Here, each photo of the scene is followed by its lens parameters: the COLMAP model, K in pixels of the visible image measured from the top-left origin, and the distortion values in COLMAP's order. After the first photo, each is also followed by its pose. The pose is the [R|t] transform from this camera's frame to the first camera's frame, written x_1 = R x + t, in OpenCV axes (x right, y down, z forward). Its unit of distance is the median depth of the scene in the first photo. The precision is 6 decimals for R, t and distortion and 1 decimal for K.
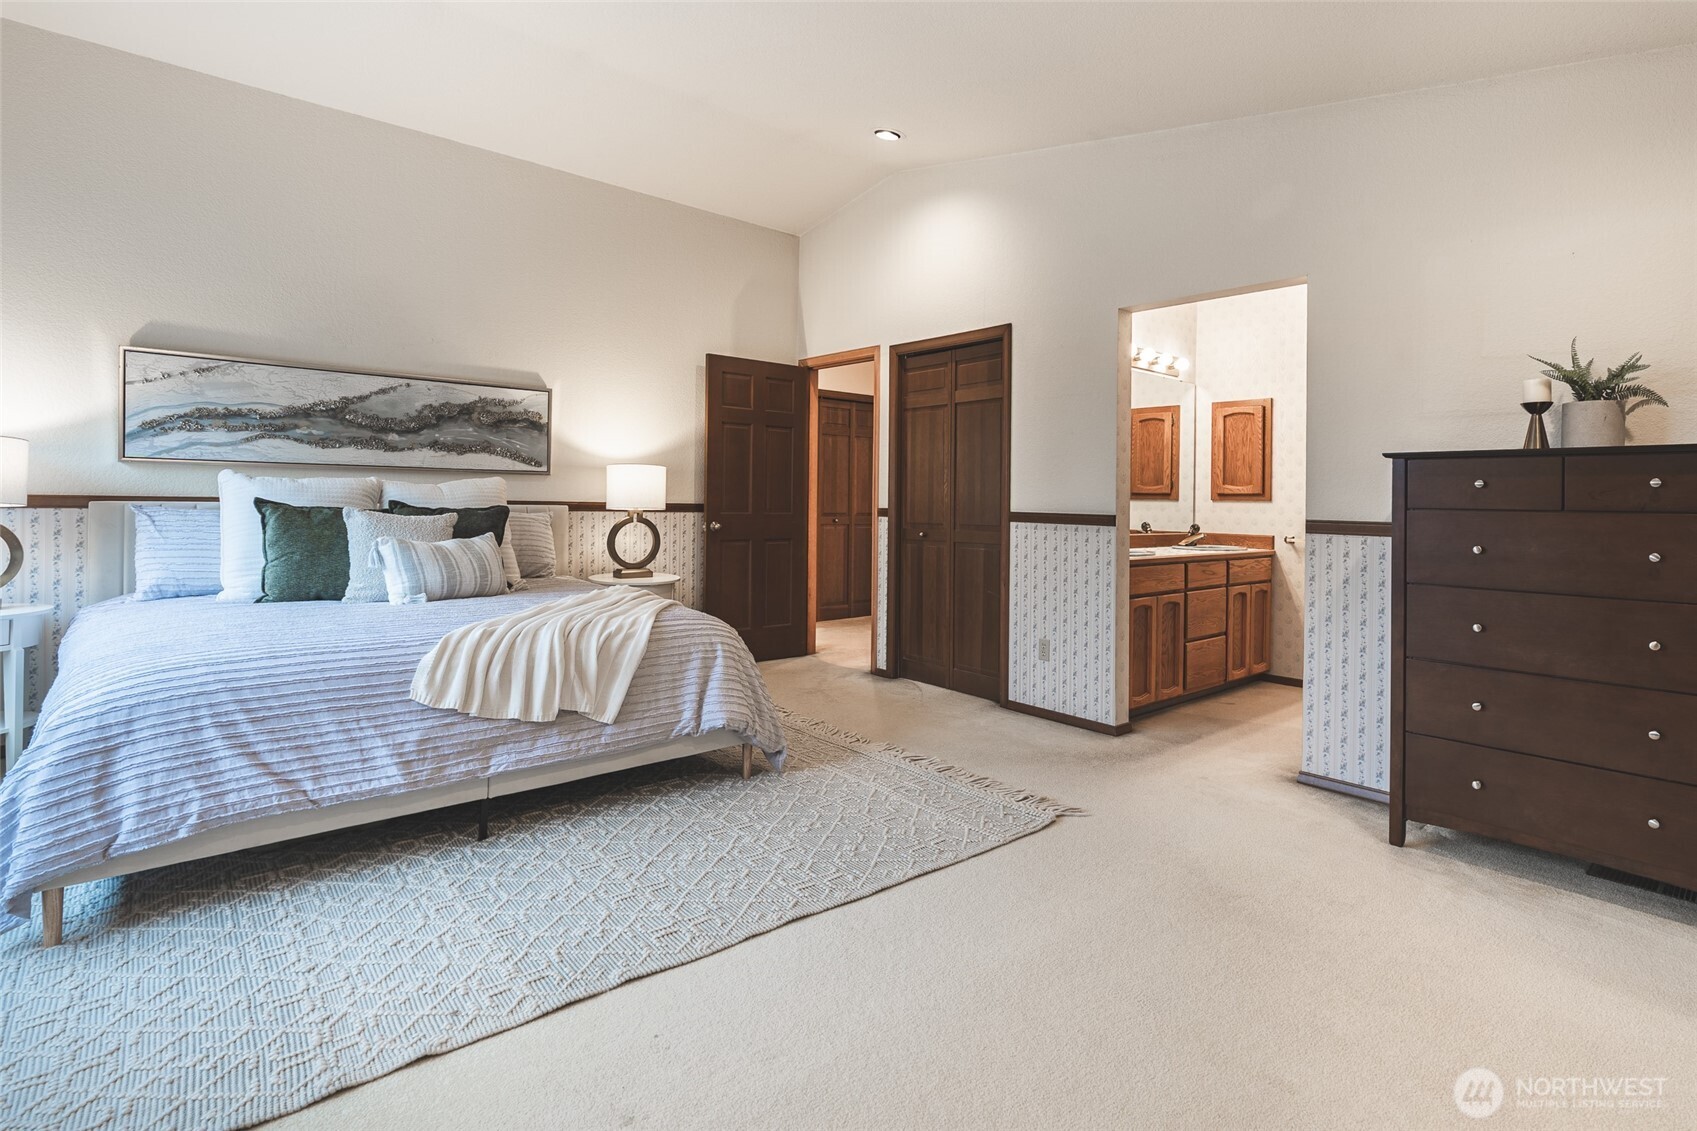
lens RADIAL K [[829.4, 0, 937.5], [0, 829.4, 505.0], [0, 0, 1]] dist [-0.001495, 0.000188]
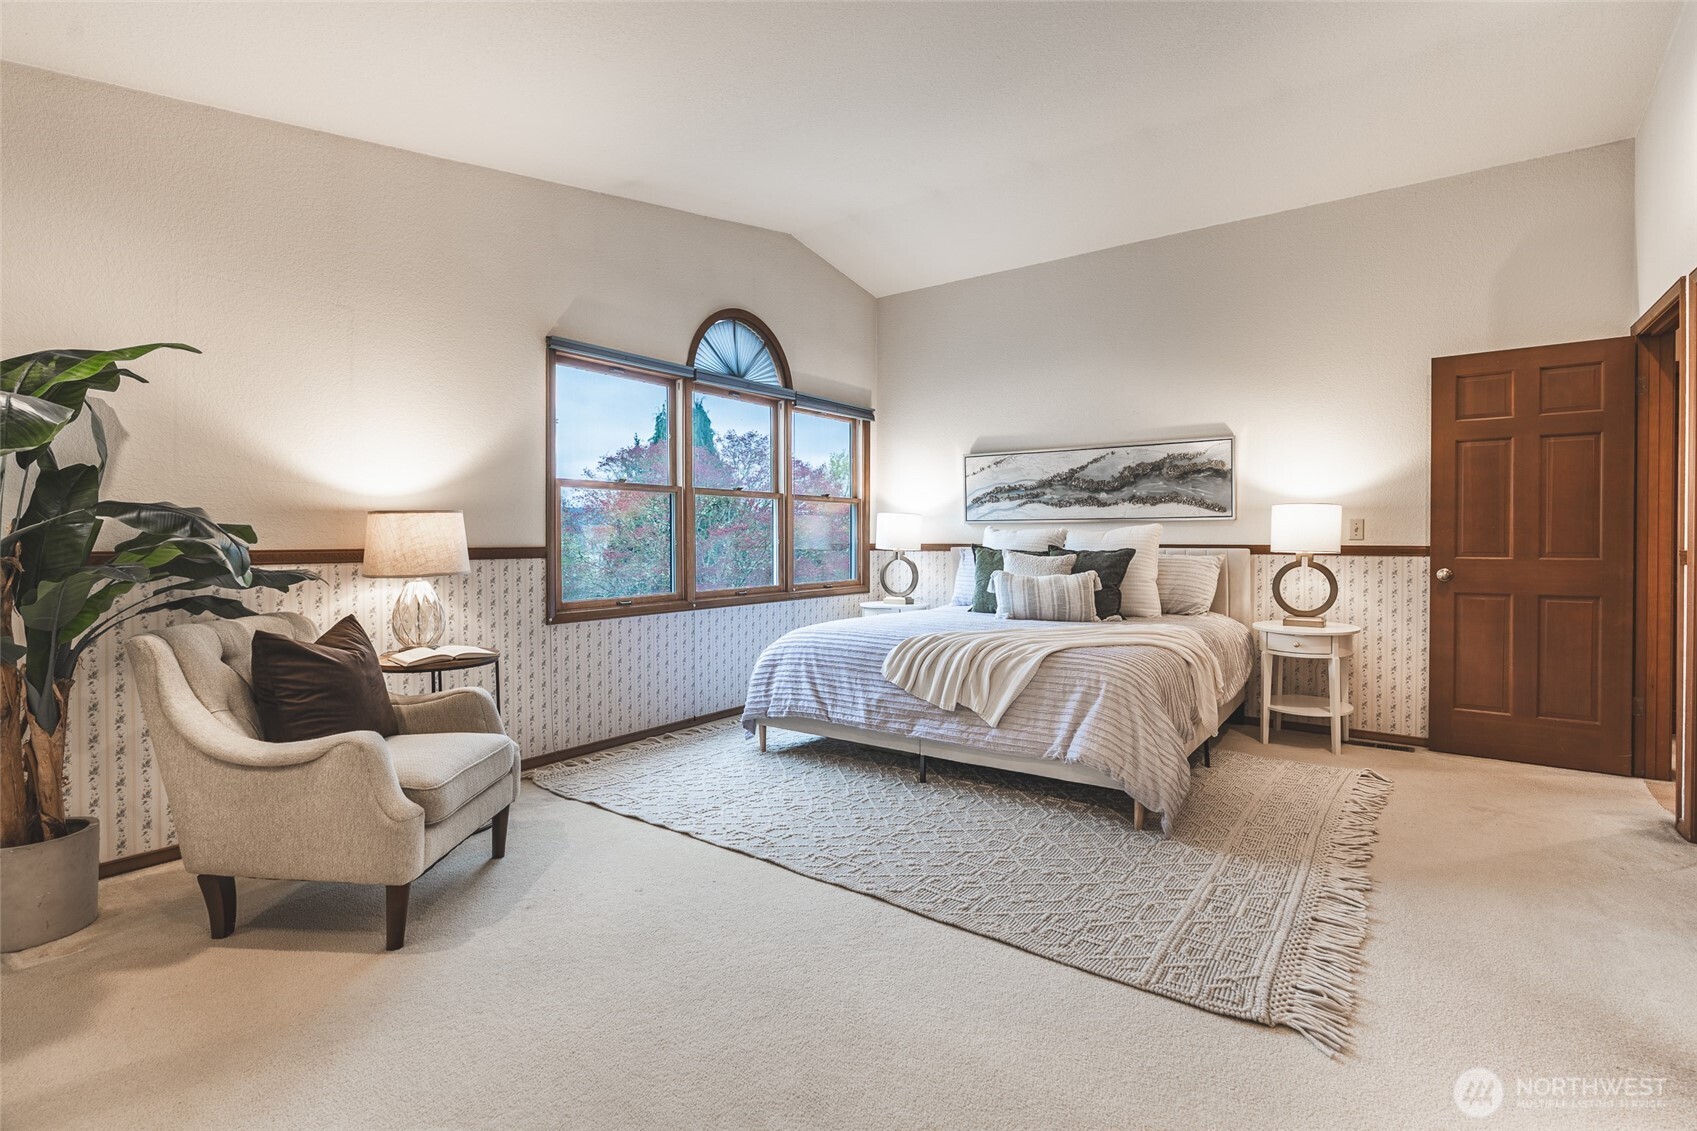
lens RADIAL K [[797.2, 0, 844.7], [0, 797.2, 555.0], [0, 0, 1]] dist [-0.000042, 0.000173]
pose [[0.192146, 0.002272, -0.981364, 0.457483], [0.000418, 0.999997, 0.002397, 0.006384], [0.981366, -0.000871, 0.192145, 0.365628]]
